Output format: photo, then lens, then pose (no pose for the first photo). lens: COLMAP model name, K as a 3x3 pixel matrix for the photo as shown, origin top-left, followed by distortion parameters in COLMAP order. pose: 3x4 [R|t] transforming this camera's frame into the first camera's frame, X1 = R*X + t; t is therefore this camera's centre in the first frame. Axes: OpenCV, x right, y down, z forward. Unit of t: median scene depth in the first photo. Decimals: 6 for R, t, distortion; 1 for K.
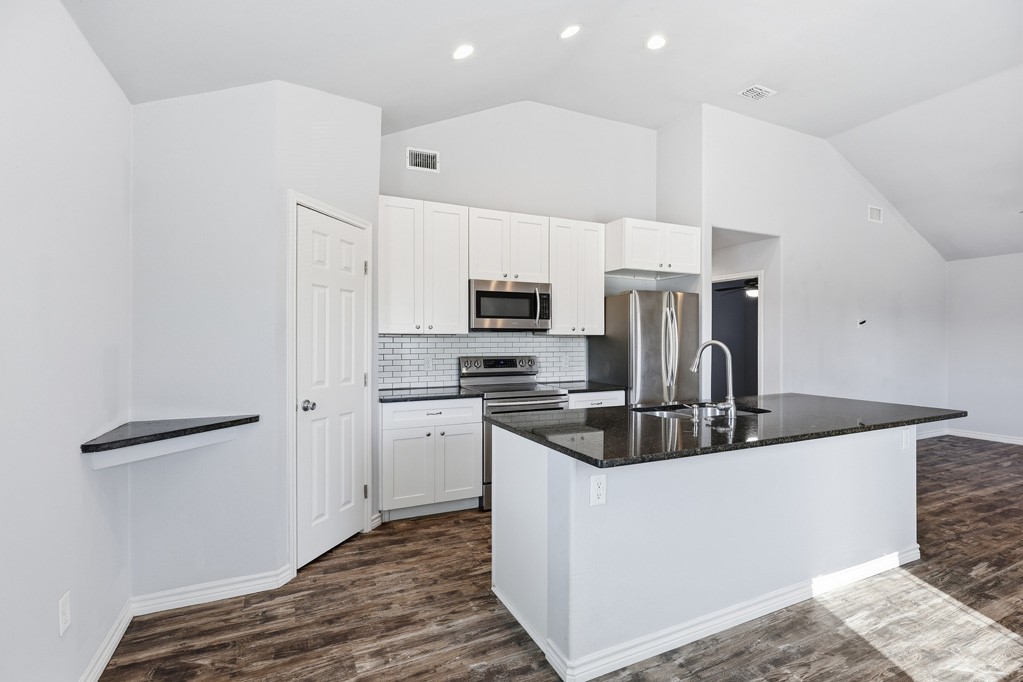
lens RADIAL K [[472.6, 0, 511.0], [0, 472.6, 340.4], [0, 0, 1]] dist [-0.000193, 0.000306]
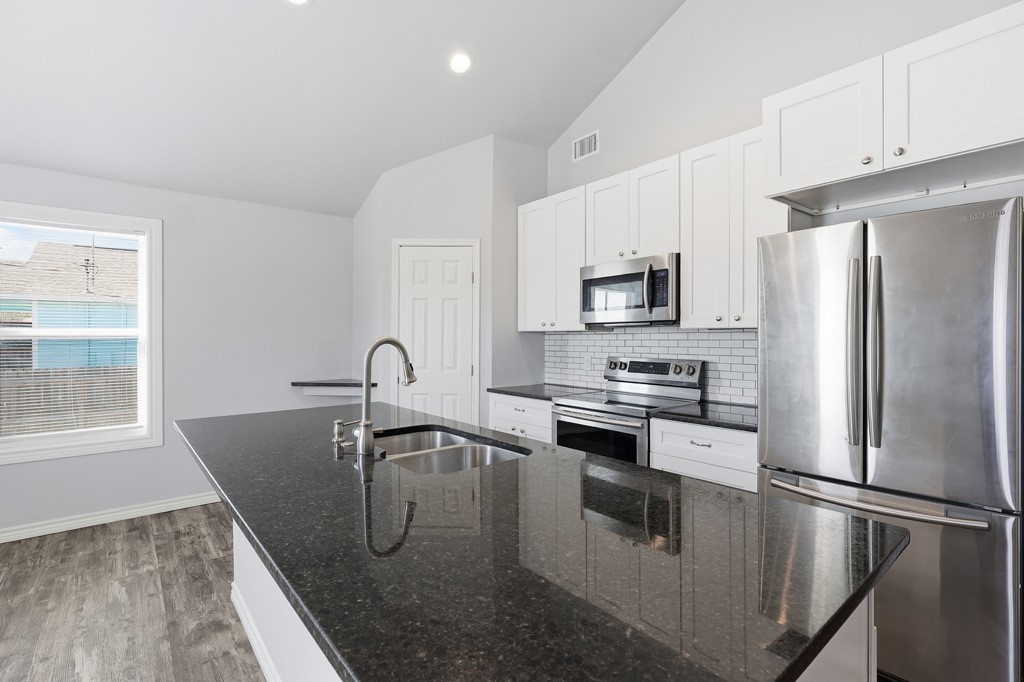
lens RADIAL K [[473.0, 0, 511.5], [0, 473.0, 340.4], [0, 0, 1]] dist [-0.000193, 0.000306]
pose [[0.243174, 0.004720, -0.969971, 0.691899], [-0.000154, 0.999988, 0.004827, 0.001212], [0.969983, -0.001025, 0.243172, 0.621211]]
